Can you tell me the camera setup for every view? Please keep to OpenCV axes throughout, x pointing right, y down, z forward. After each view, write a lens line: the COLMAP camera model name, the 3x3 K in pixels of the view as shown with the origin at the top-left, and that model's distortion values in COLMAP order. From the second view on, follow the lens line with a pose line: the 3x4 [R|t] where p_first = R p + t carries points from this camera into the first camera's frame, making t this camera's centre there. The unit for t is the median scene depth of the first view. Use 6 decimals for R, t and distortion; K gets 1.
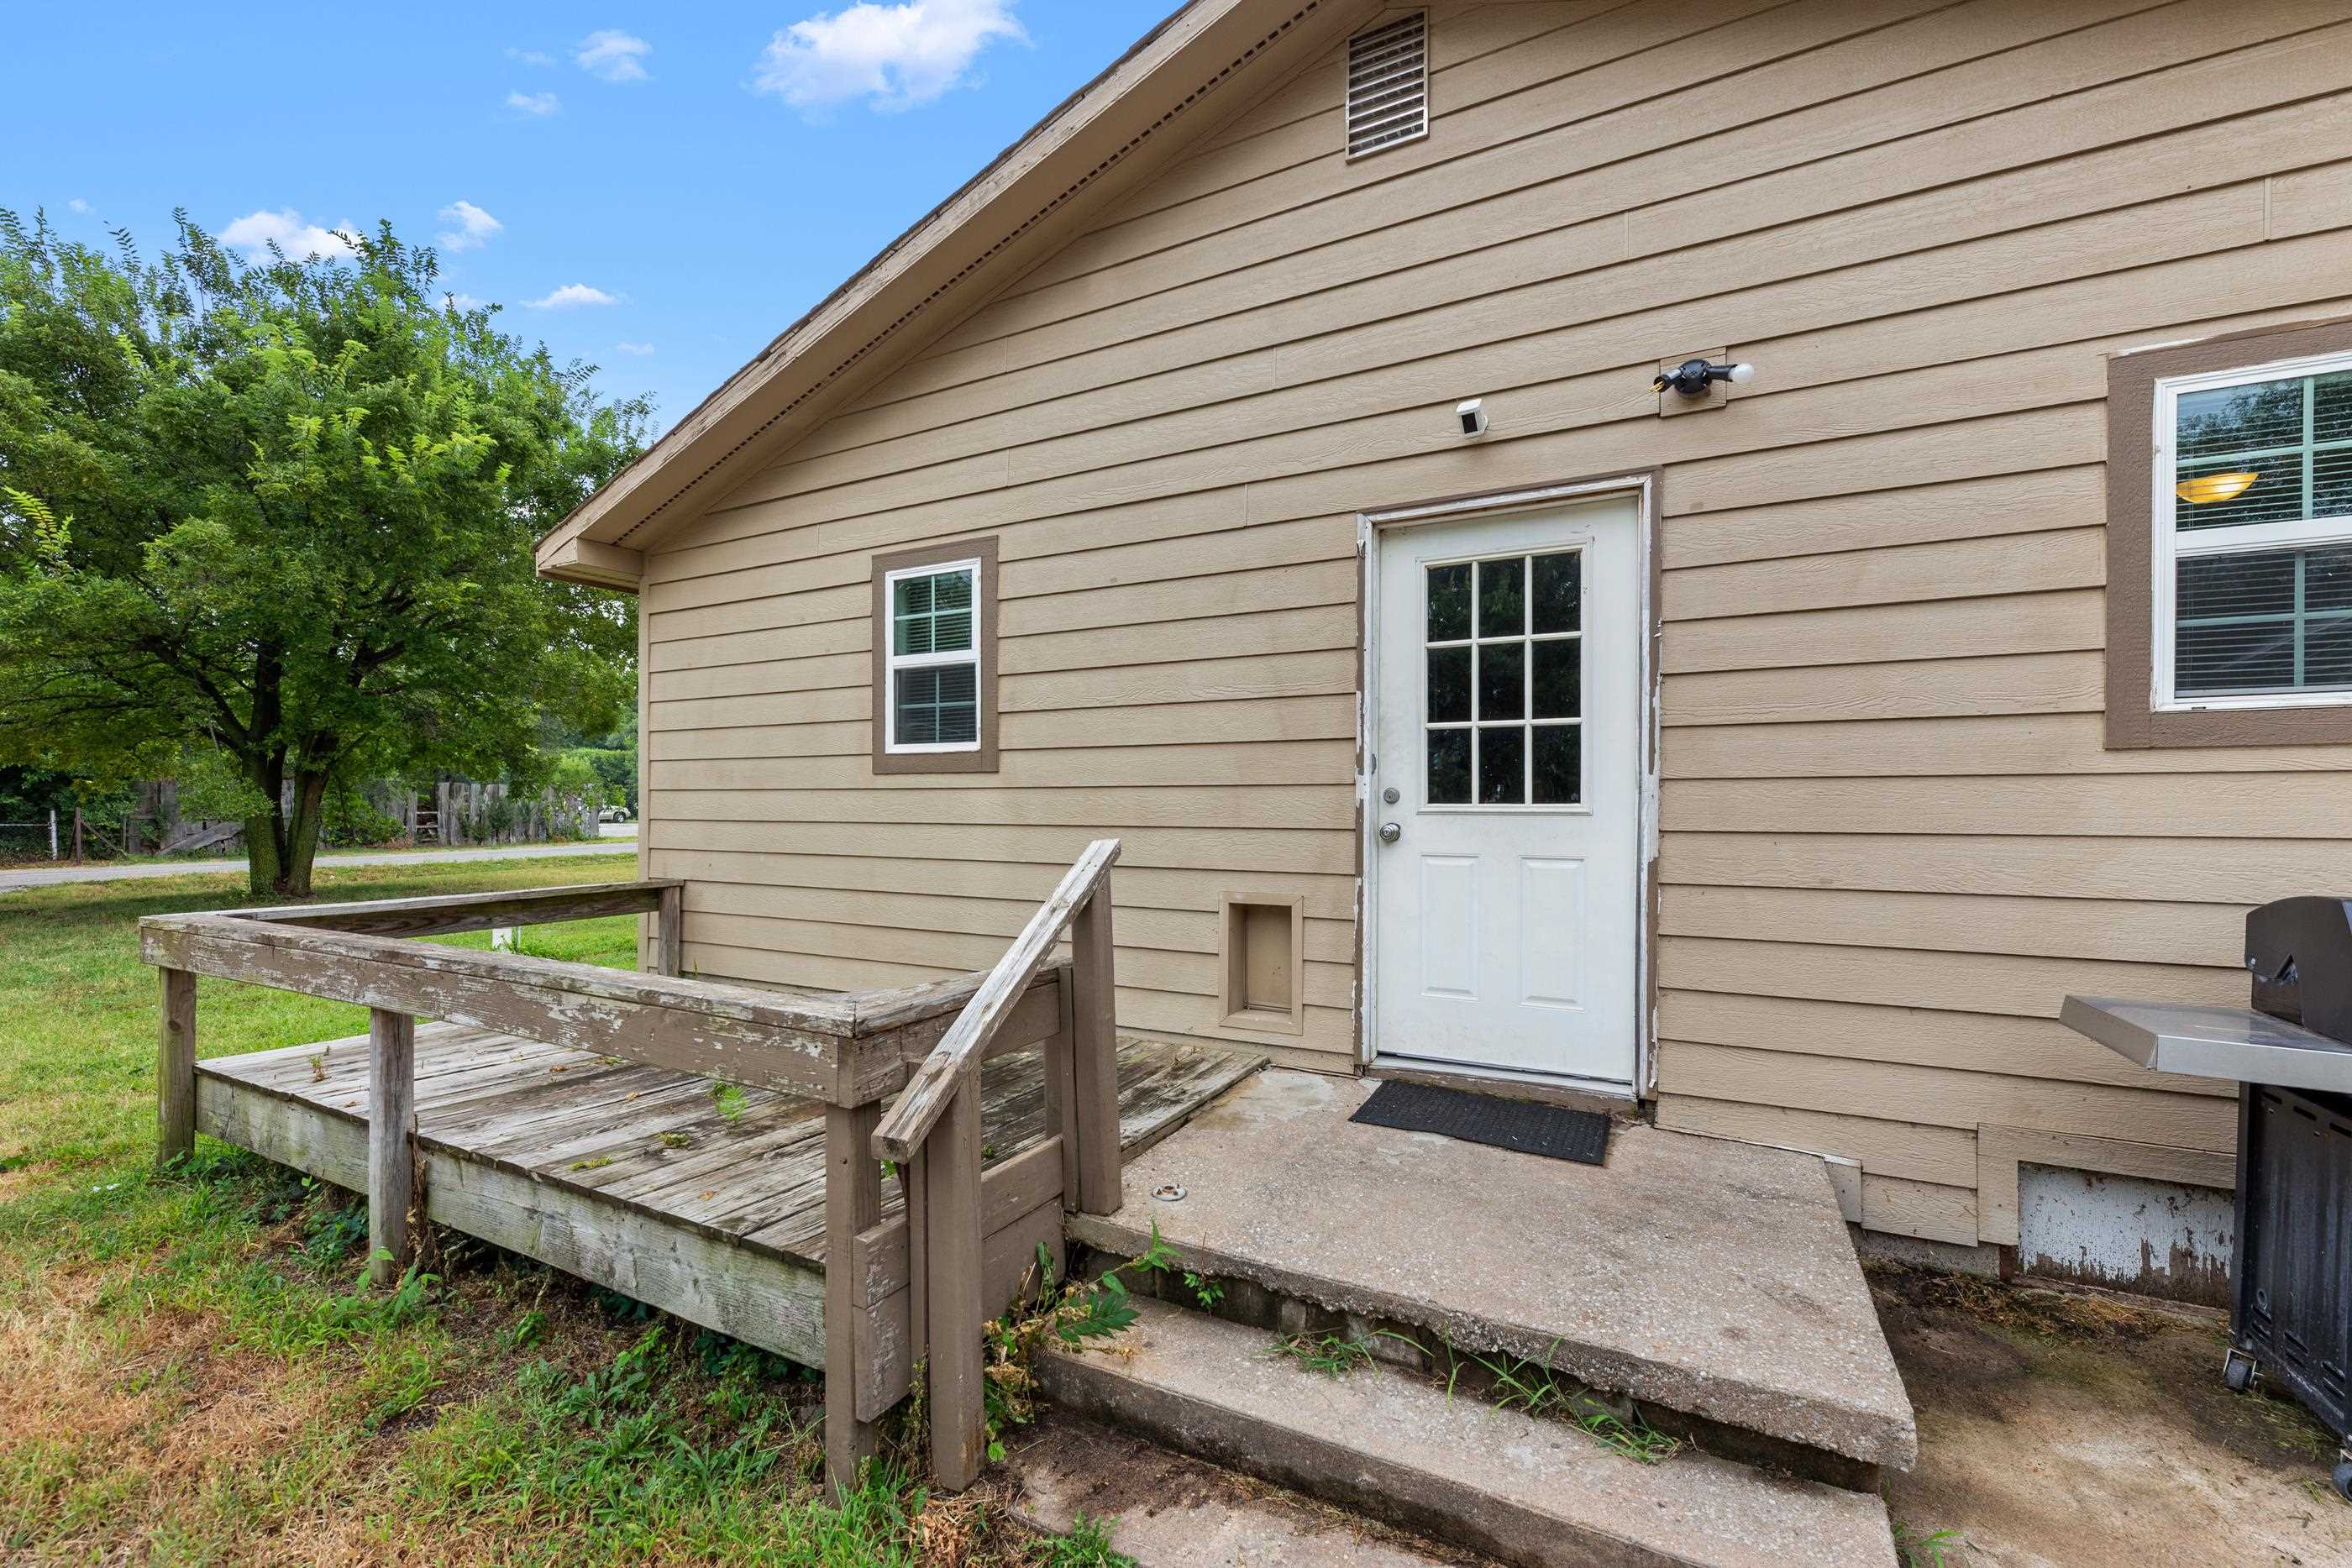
lens RADIAL K [[977.0, 0, 1124.4], [0, 977.0, 795.3], [0, 0, 1]] dist [-0.025368, 0.017651]
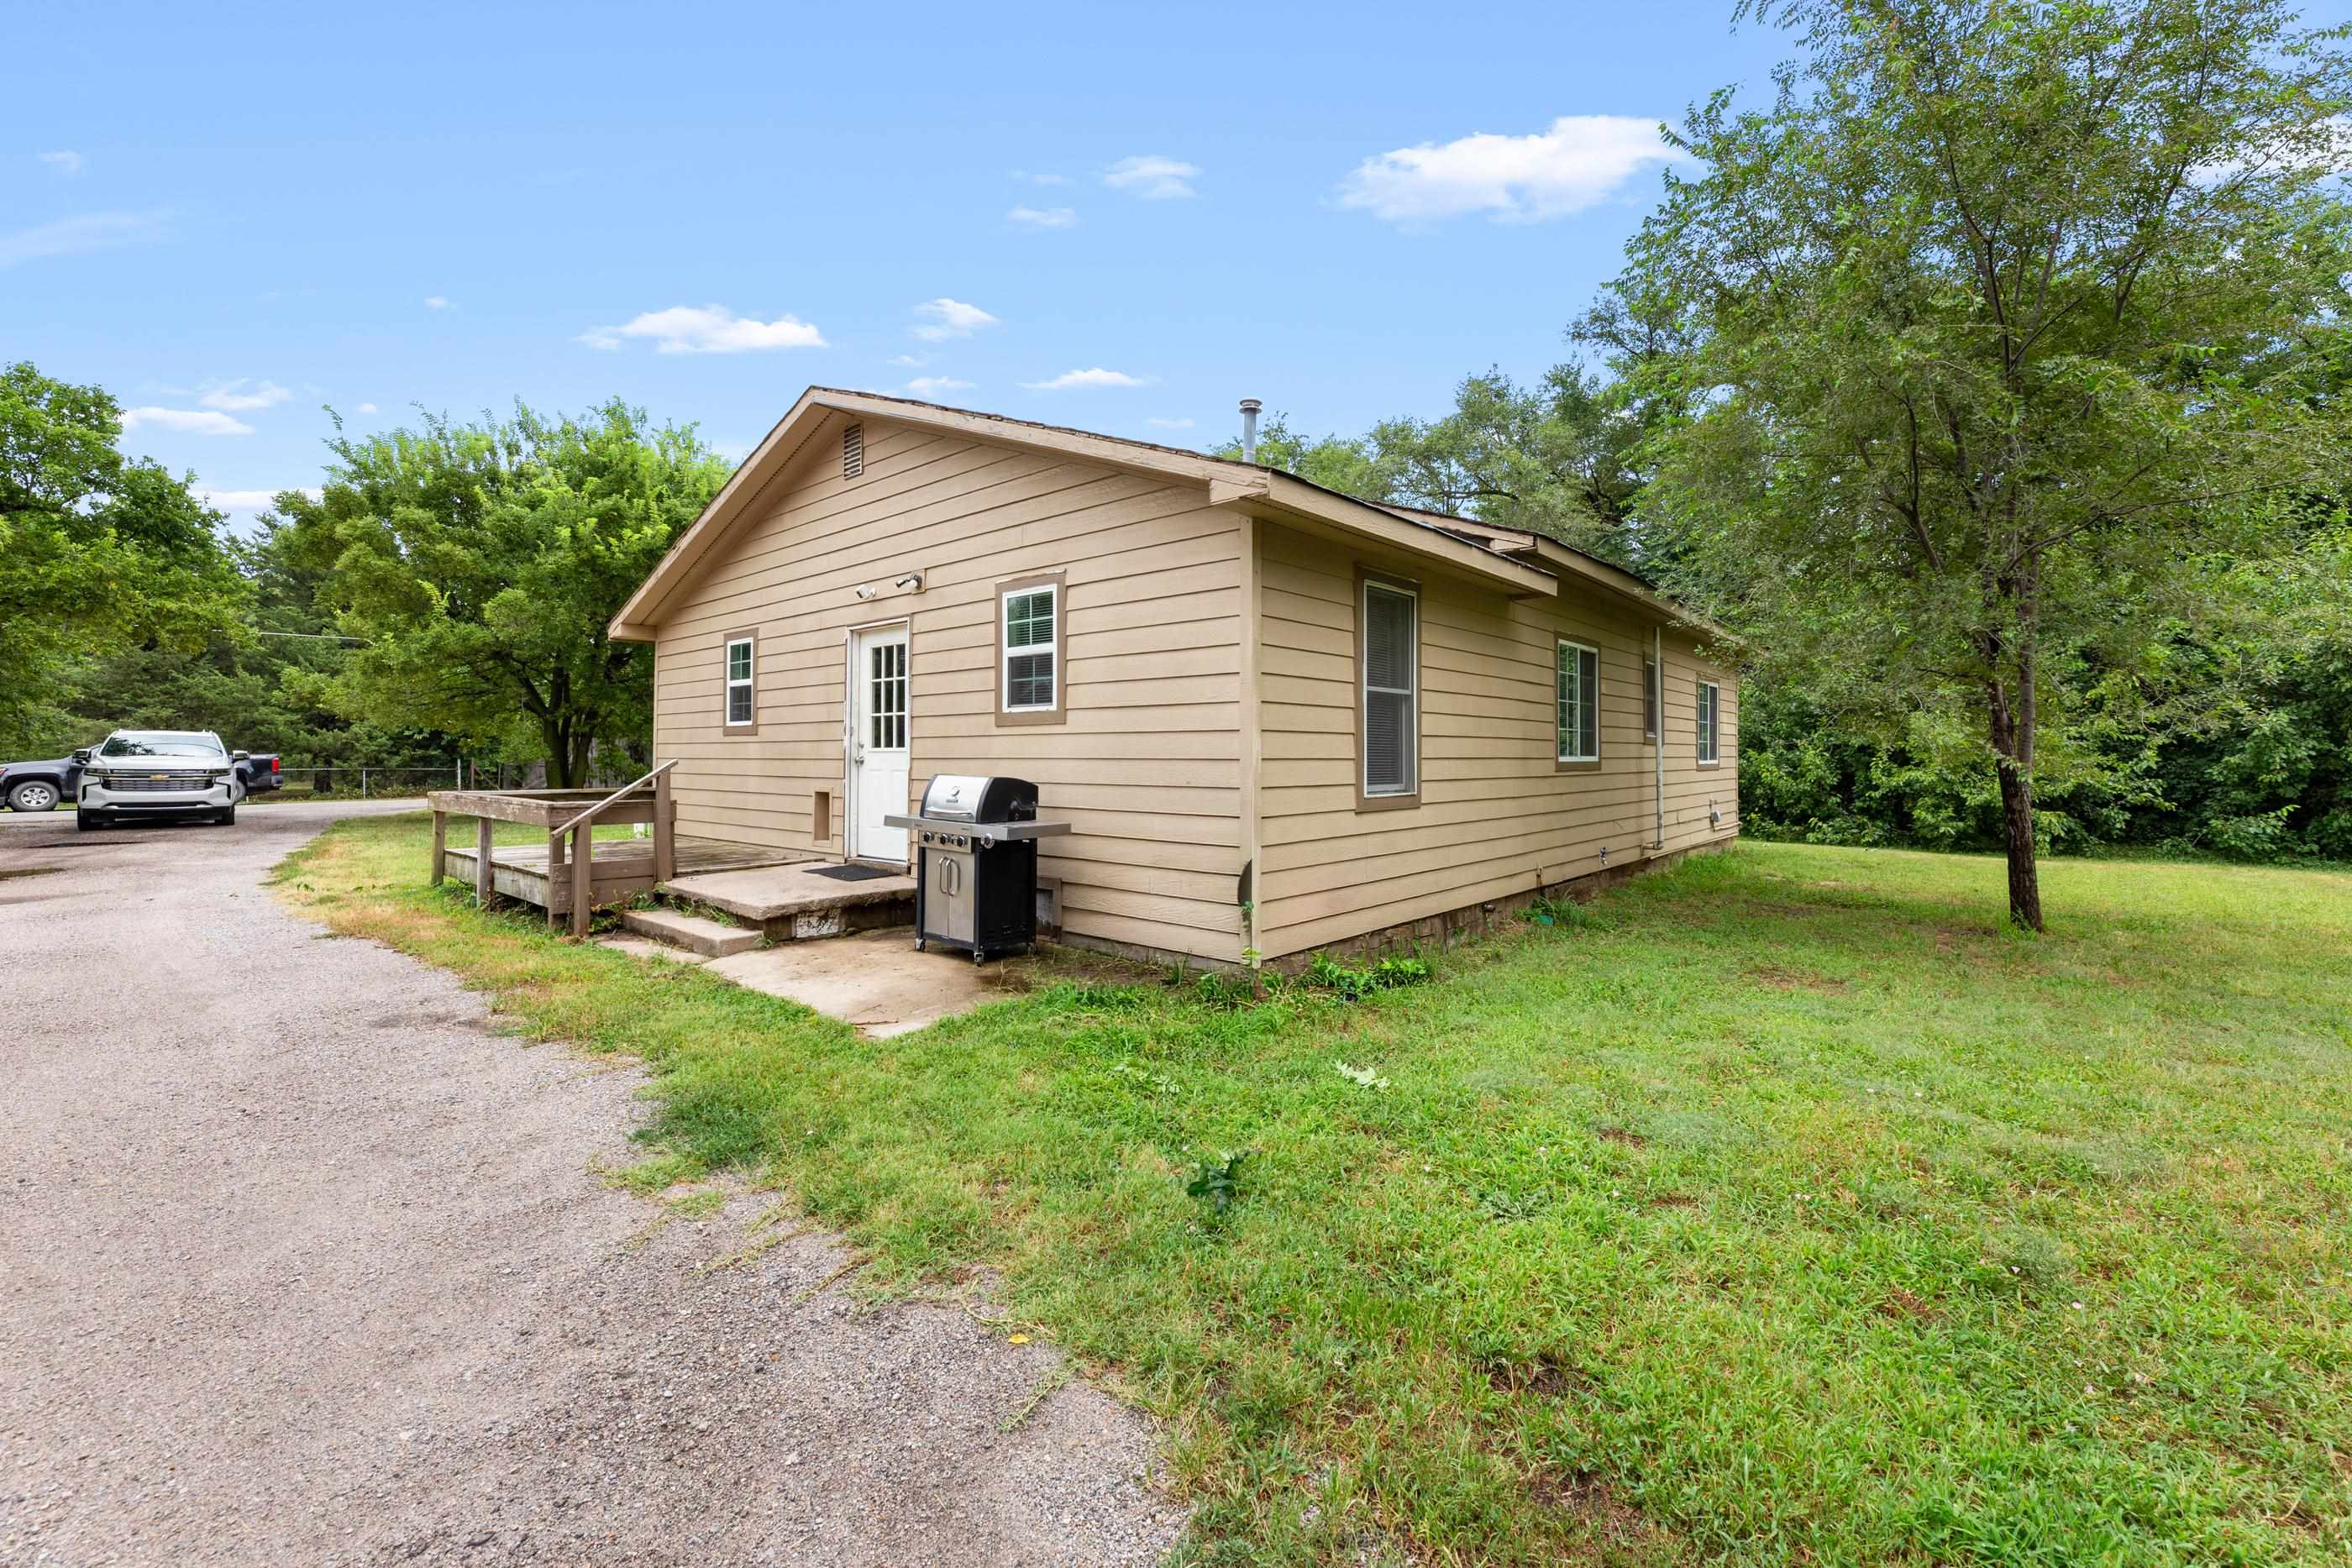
lens RADIAL K [[958.2, 0, 1172.1], [0, 958.2, 745.8], [0, 0, 1]] dist [0.000190, -0.000019]
pose [[0.977159, 0.006809, -0.212400, 0.967457], [-0.010615, 0.999803, -0.016781, 0.021304], [0.212244, 0.018652, 0.977039, -0.709382]]
